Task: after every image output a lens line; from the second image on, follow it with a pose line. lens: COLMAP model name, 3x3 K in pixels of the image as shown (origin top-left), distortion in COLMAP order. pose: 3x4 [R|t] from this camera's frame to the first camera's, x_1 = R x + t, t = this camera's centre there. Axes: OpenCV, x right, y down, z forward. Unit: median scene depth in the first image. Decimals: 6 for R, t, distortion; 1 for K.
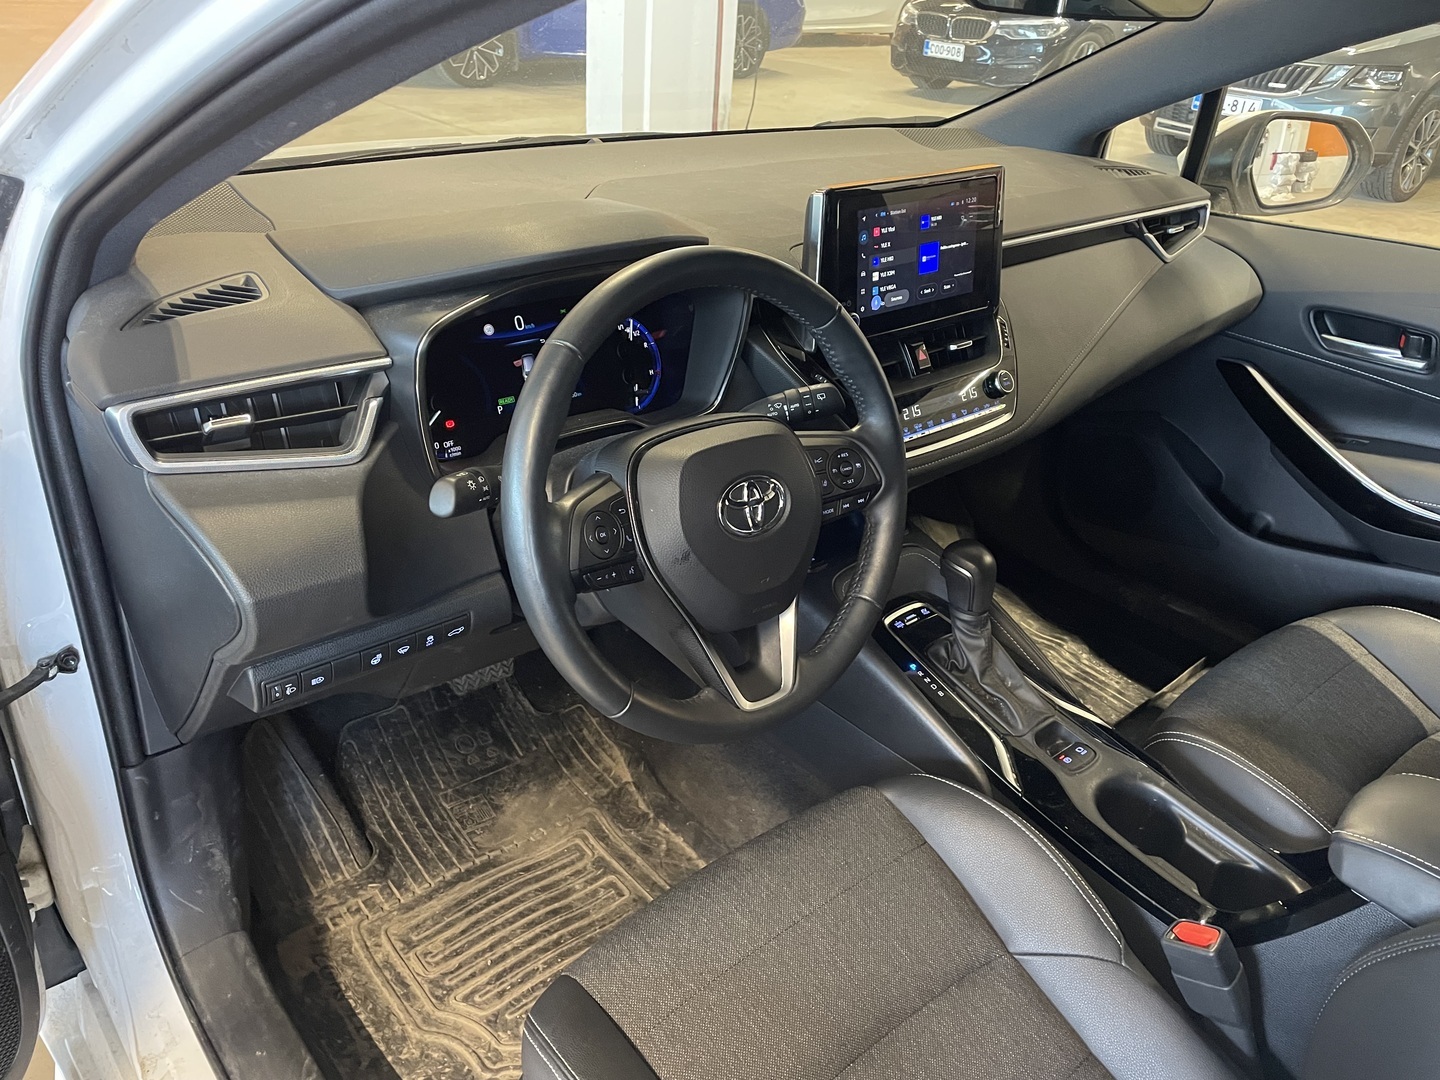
lens RADIAL K [[1109.7, 0, 709.6], [0, 1109.7, 536.8], [0, 0, 1]] dist [0.084896, -0.112036]
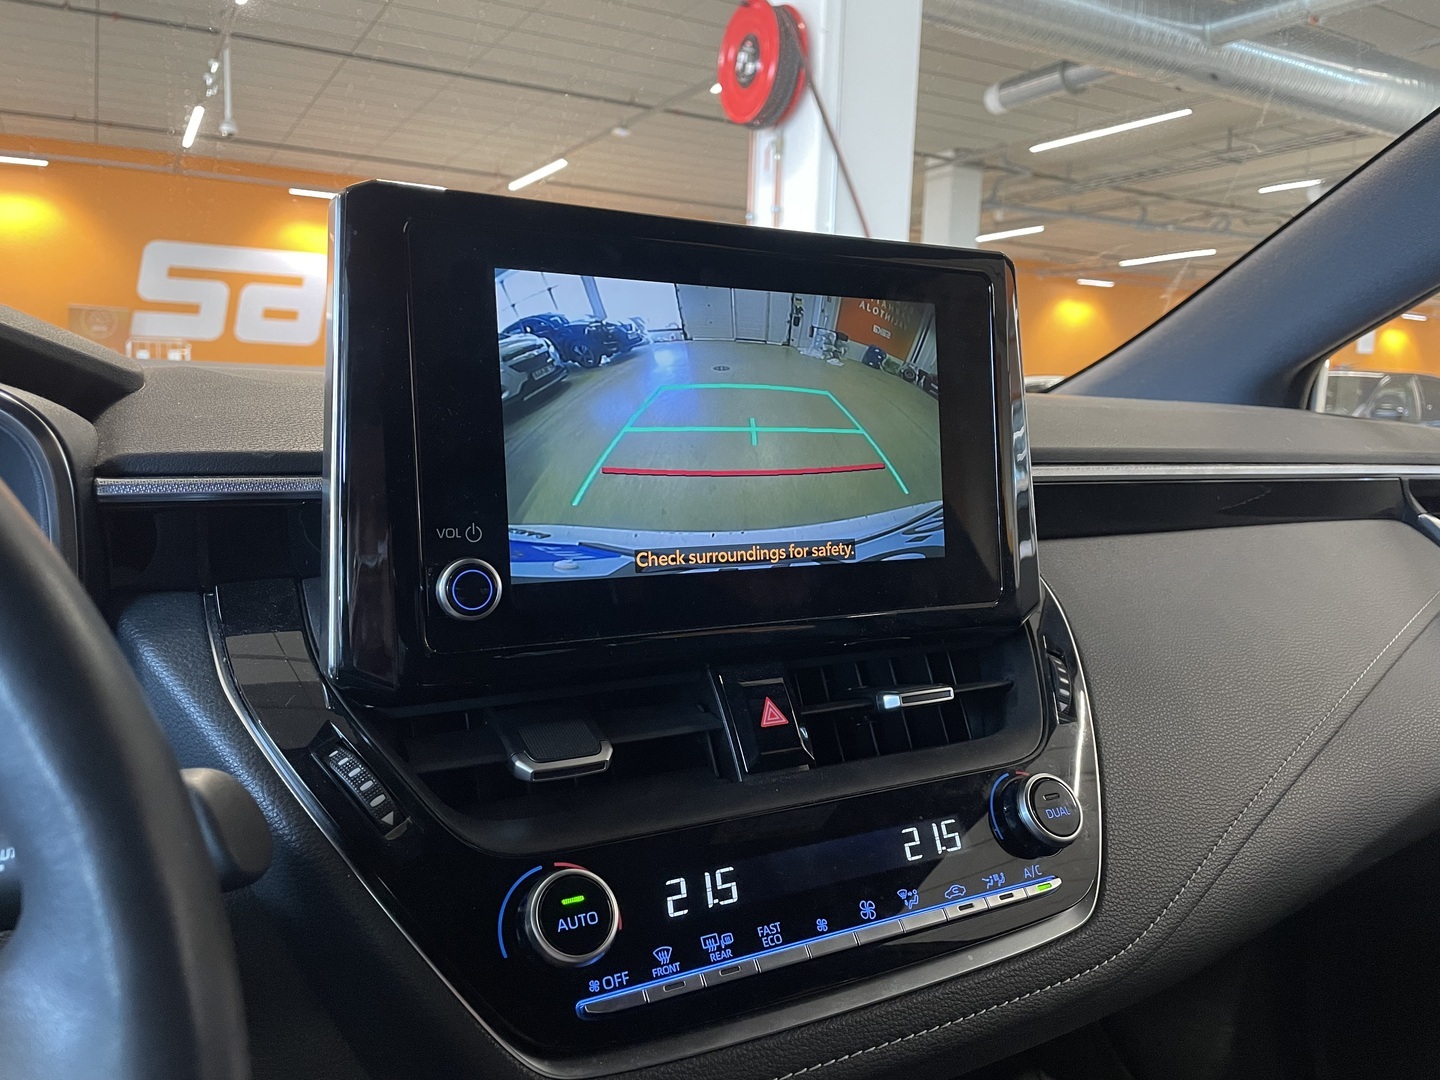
lens RADIAL K [[1109.7, 0, 709.6], [0, 1109.7, 536.8], [0, 0, 1]] dist [0.084896, -0.112036]
pose [[0.982712, -0.005094, -0.185072, 0.236711], [-0.065332, 0.925775, -0.372387, -0.086180], [0.173232, 0.378041, 0.909437, 0.676349]]
